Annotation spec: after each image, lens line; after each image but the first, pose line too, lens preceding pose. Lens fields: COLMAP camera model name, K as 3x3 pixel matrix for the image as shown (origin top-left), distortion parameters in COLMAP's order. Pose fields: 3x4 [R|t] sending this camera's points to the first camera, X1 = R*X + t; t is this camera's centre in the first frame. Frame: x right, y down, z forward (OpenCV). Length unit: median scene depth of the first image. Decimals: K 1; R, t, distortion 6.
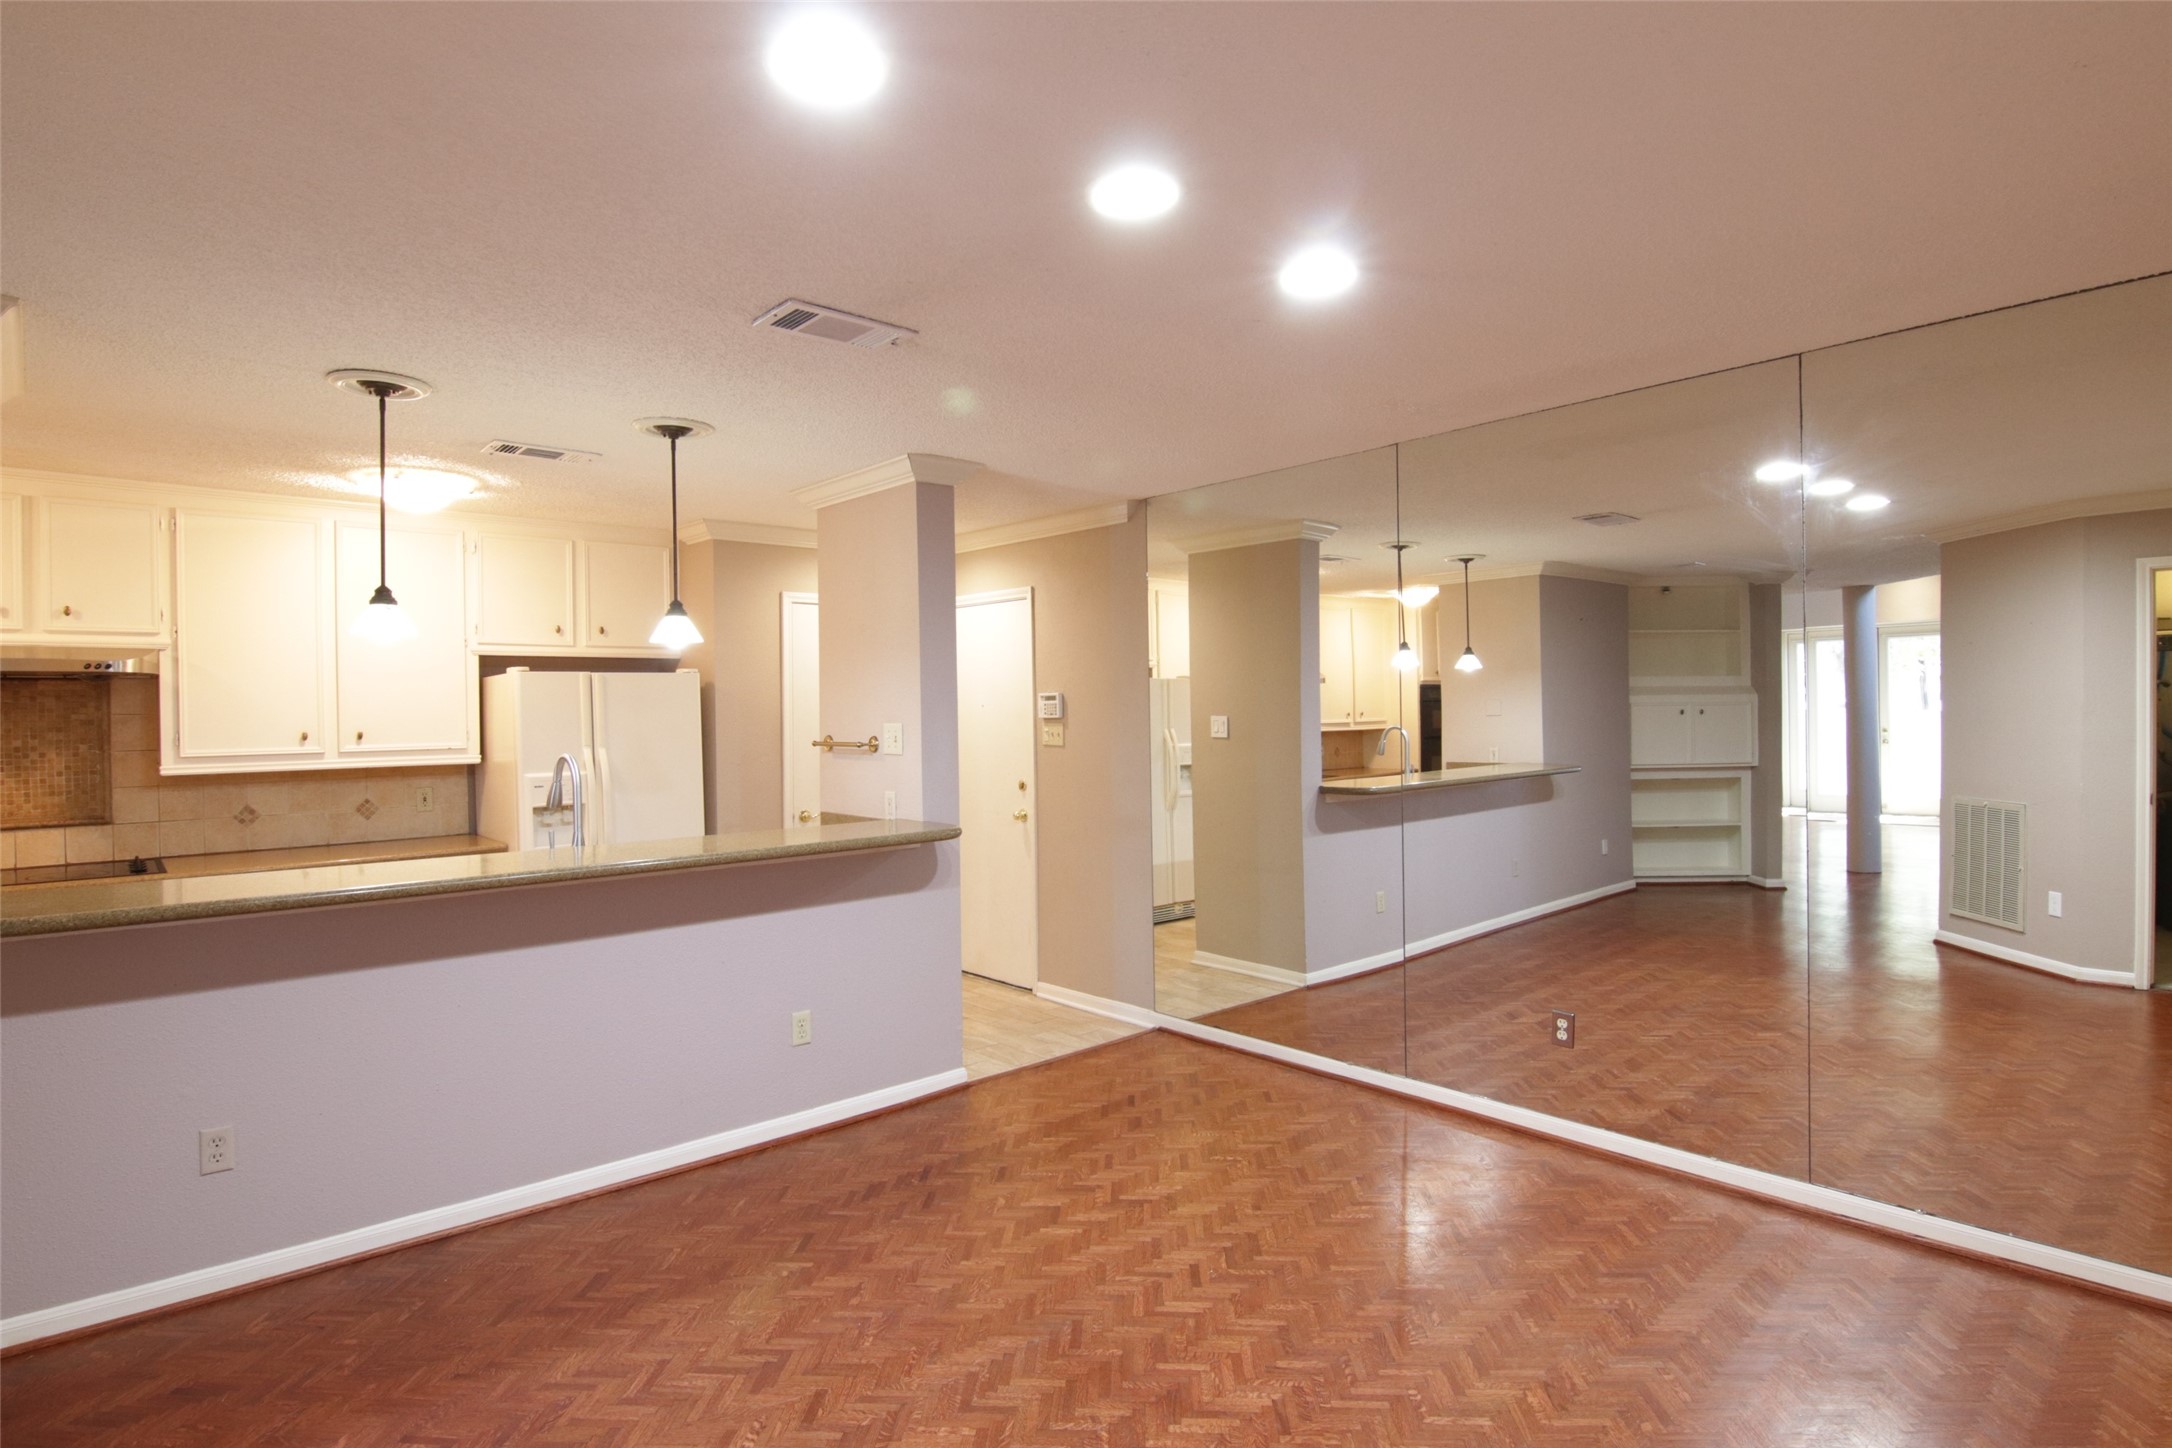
lens RADIAL K [[1107.2, 0, 1083.4], [0, 1107.2, 713.4], [0, 0, 1]] dist [-0.005622, -0.013008]
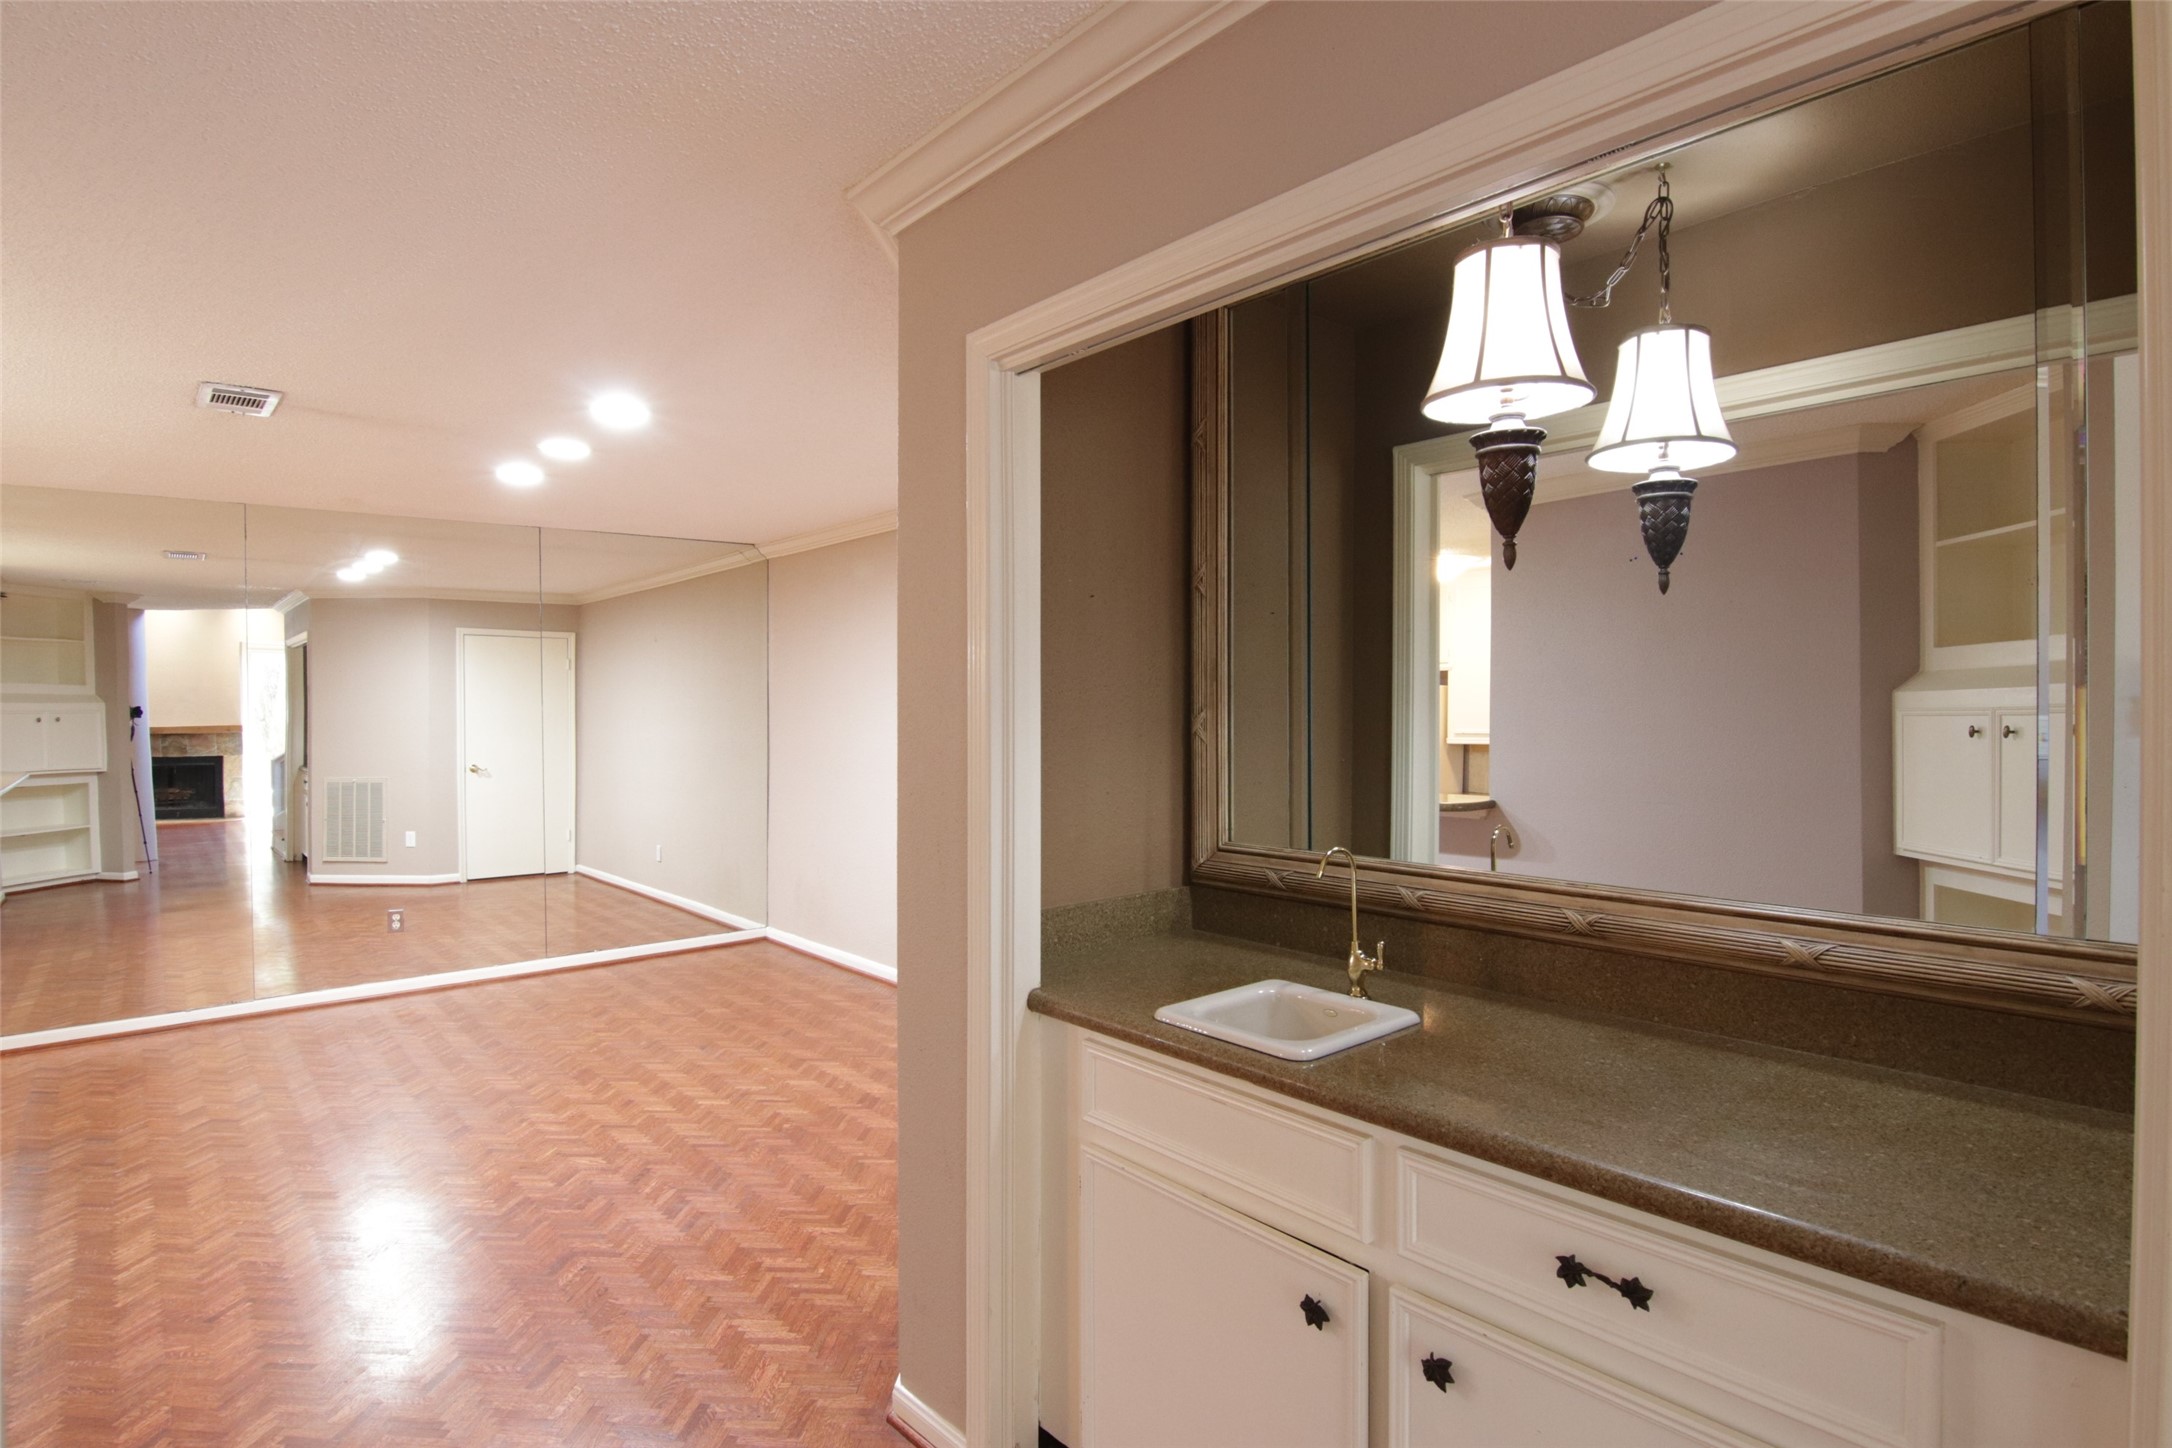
lens RADIAL K [[1107.2, 0, 1083.4], [0, 1107.2, 713.4], [0, 0, 1]] dist [-0.005622, -0.013008]
pose [[0.033188, -0.001791, 0.999448, -0.828966], [0.016216, 0.999868, 0.001253, 0.011528], [-0.999318, 0.016165, 0.033213, 0.002796]]
